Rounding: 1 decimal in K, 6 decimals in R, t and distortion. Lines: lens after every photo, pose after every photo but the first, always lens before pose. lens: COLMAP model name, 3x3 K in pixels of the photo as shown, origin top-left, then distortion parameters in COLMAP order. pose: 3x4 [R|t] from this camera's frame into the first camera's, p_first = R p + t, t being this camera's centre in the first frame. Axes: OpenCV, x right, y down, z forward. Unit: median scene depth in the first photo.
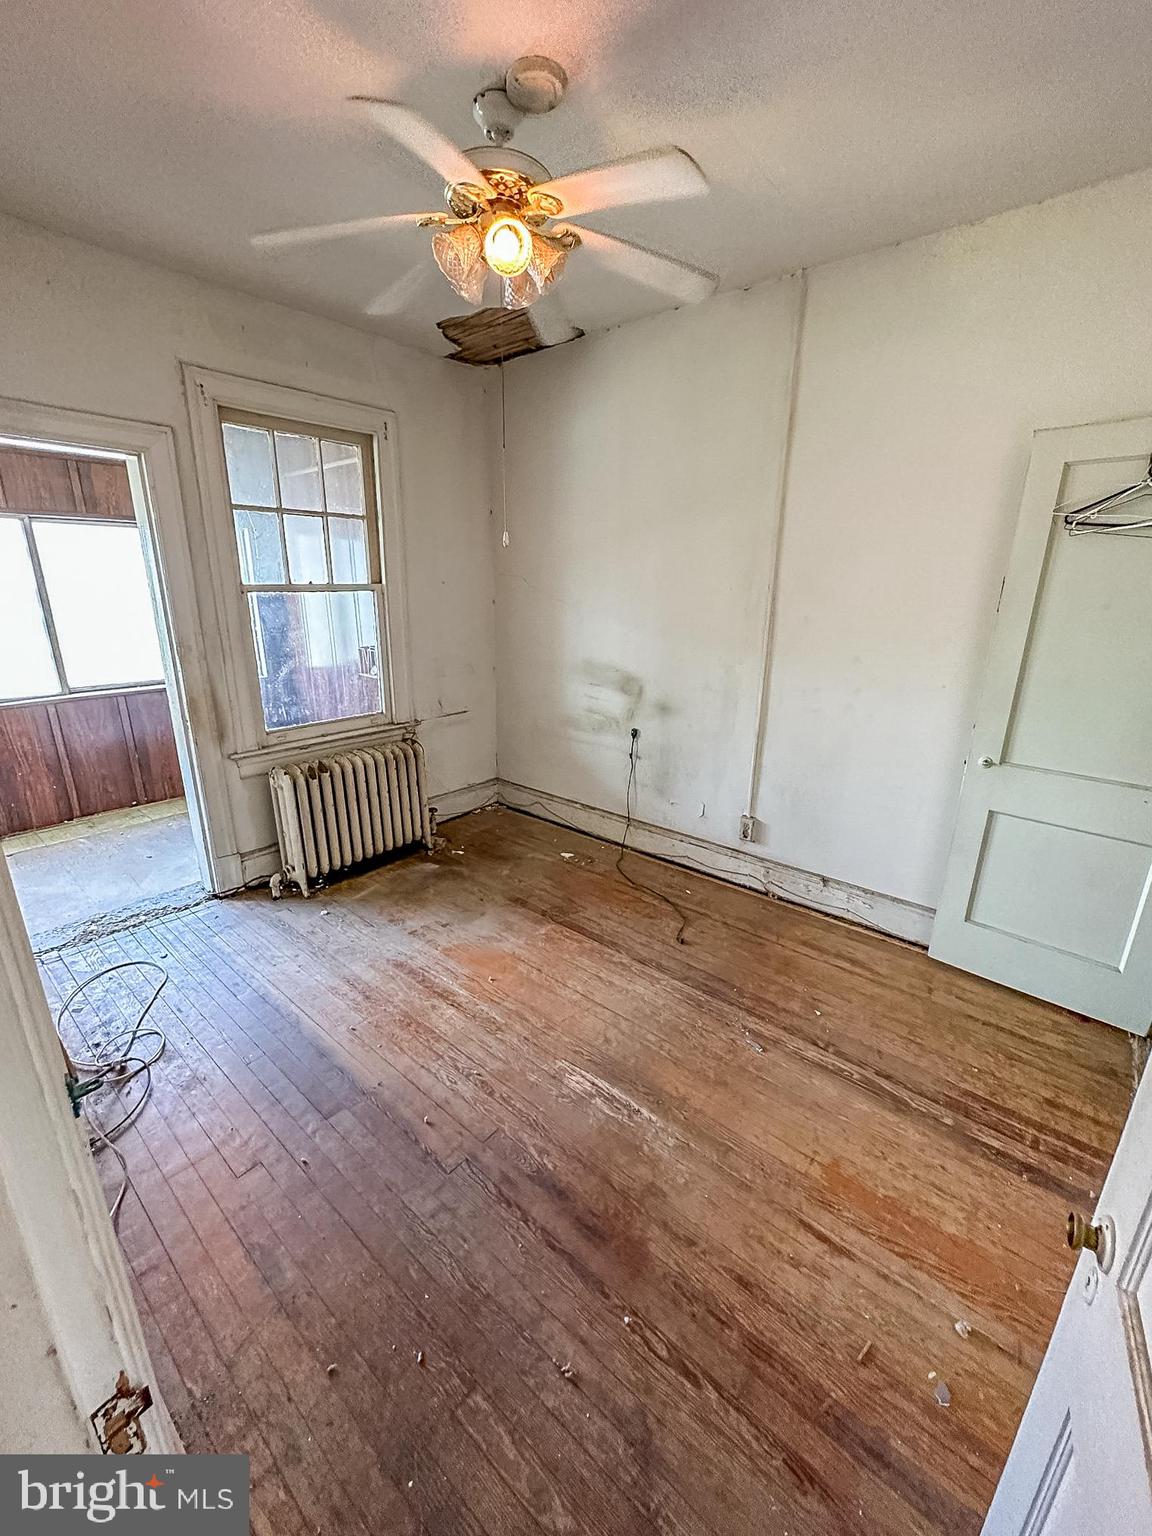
lens RADIAL K [[653.1, 0, 587.4], [0, 653.1, 767.9], [0, 0, 1]] dist [-0.000494, -0.000072]
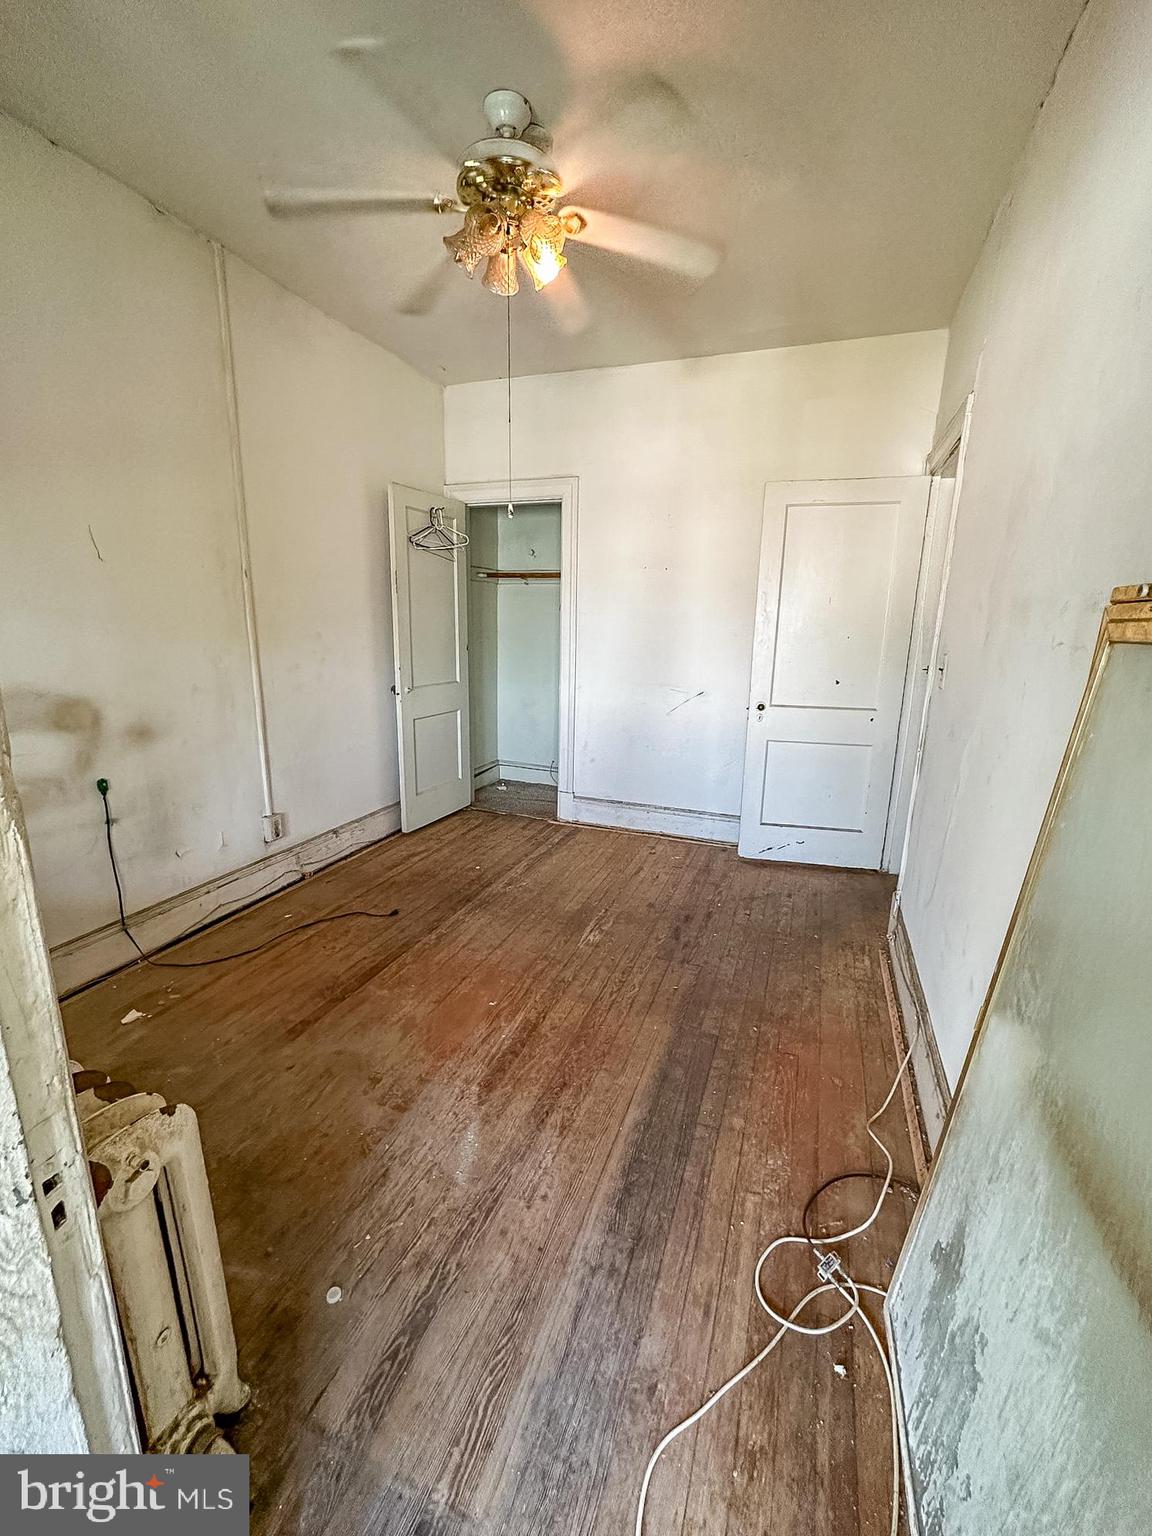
lens RADIAL K [[653.1, 0, 587.4], [0, 653.1, 767.9], [0, 0, 1]] dist [-0.000494, -0.000072]
pose [[-0.371452, -0.222932, 0.901290, -0.798590], [0.238918, 0.915103, 0.324814, -0.194015], [-0.897185, 0.335988, -0.286655, 0.894168]]
